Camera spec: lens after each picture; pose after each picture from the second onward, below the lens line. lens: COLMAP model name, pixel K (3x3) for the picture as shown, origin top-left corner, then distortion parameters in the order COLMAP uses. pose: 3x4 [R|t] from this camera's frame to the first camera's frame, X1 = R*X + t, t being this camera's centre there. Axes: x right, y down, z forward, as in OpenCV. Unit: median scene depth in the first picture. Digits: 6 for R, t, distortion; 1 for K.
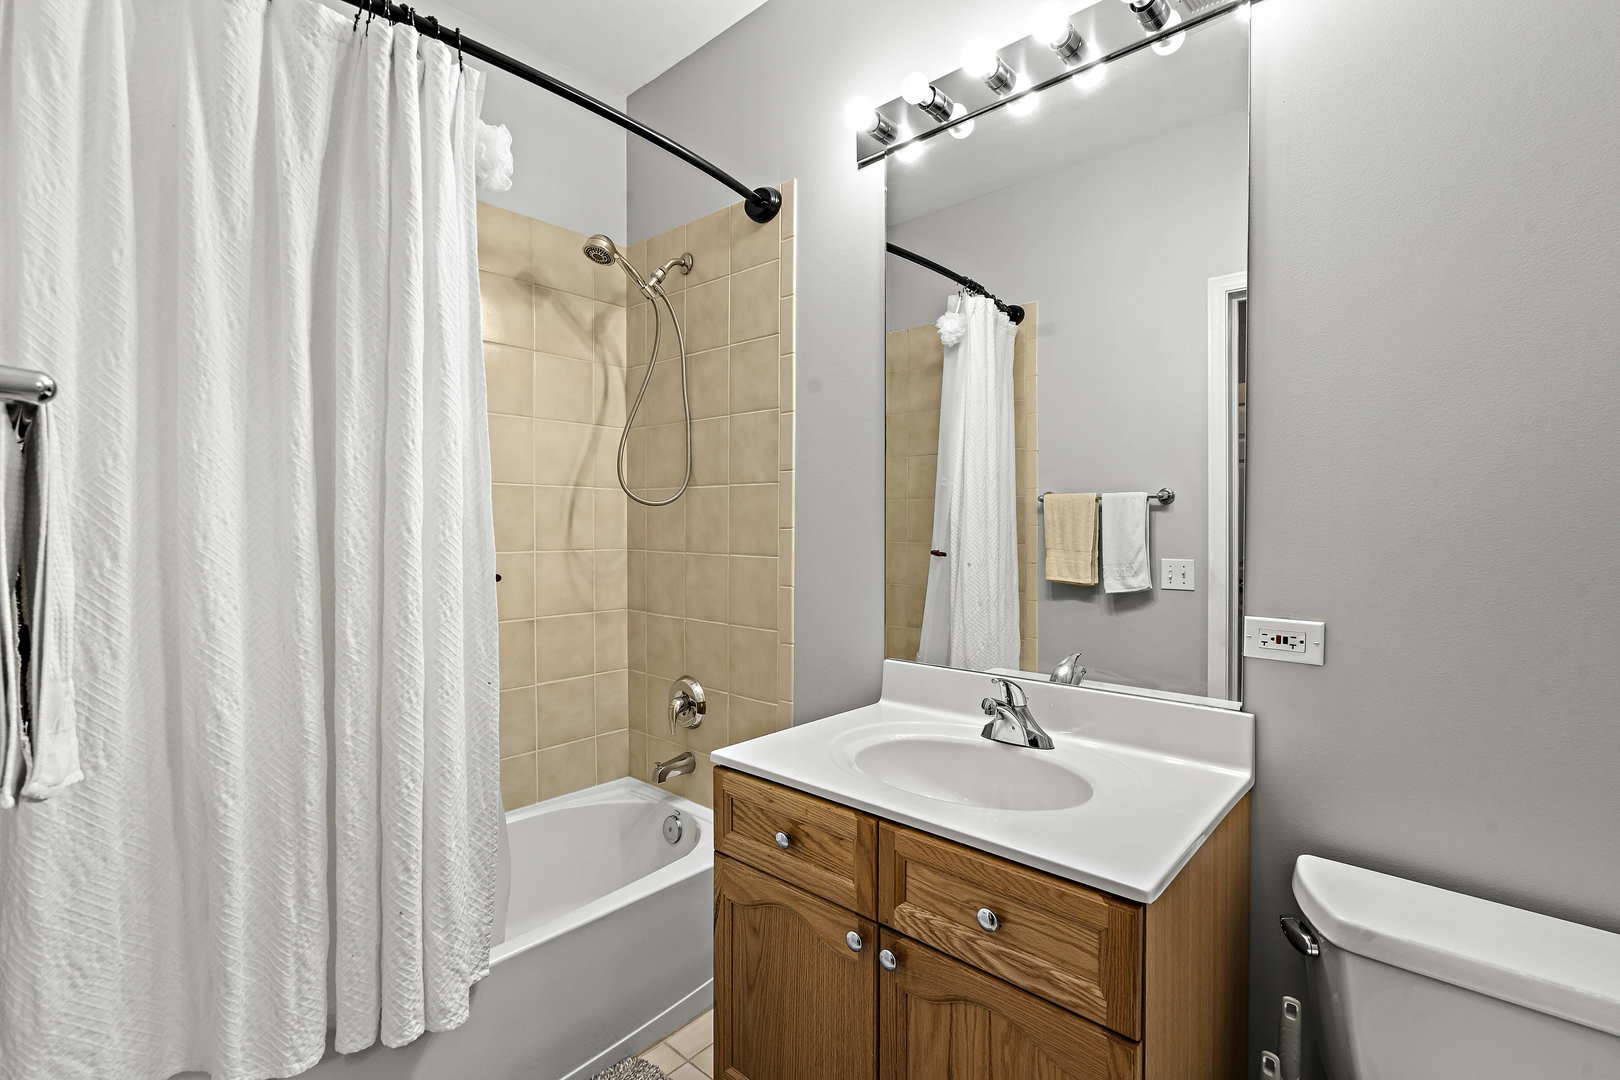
lens RADIAL K [[737.9, 0, 810.6], [0, 737.9, 528.5], [0, 0, 1]] dist [-0.003855, 0.000510]
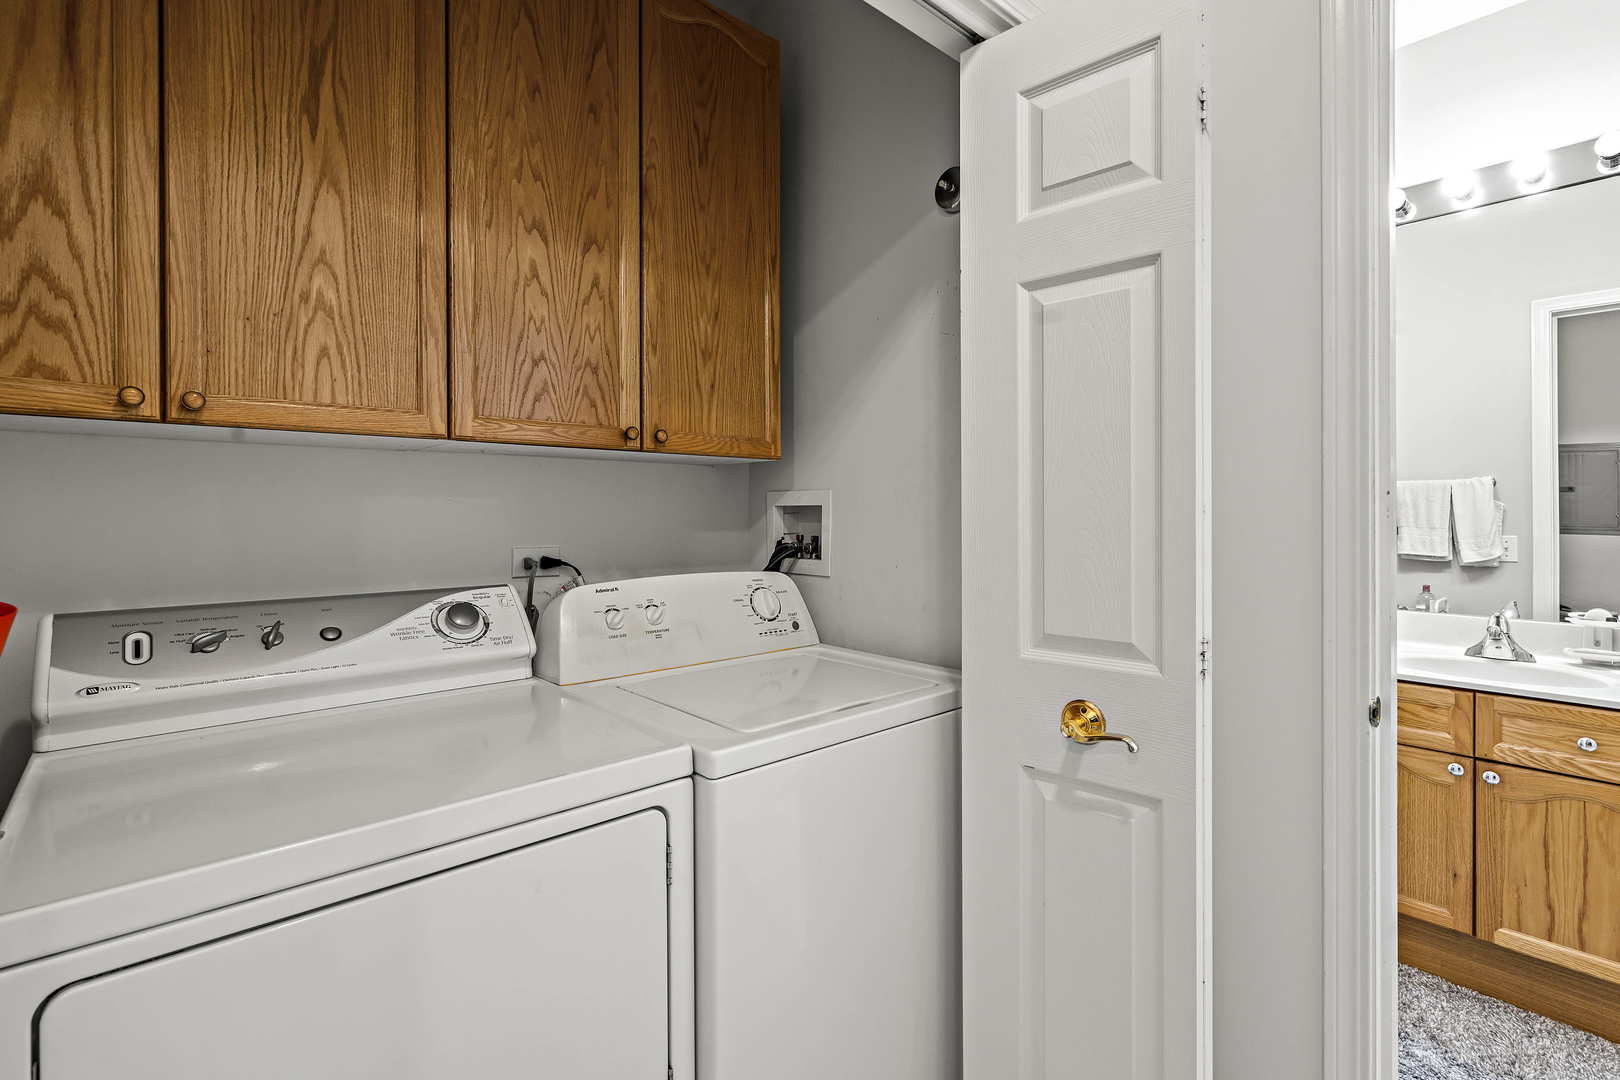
lens RADIAL K [[737.9, 0, 810.6], [0, 737.9, 528.5], [0, 0, 1]] dist [-0.003855, 0.000510]
pose [[0.994195, -0.008245, -0.107276, -1.184025], [0.009231, 0.999920, 0.008705, 0.017454], [0.107195, -0.009645, 0.994191, -0.736829]]
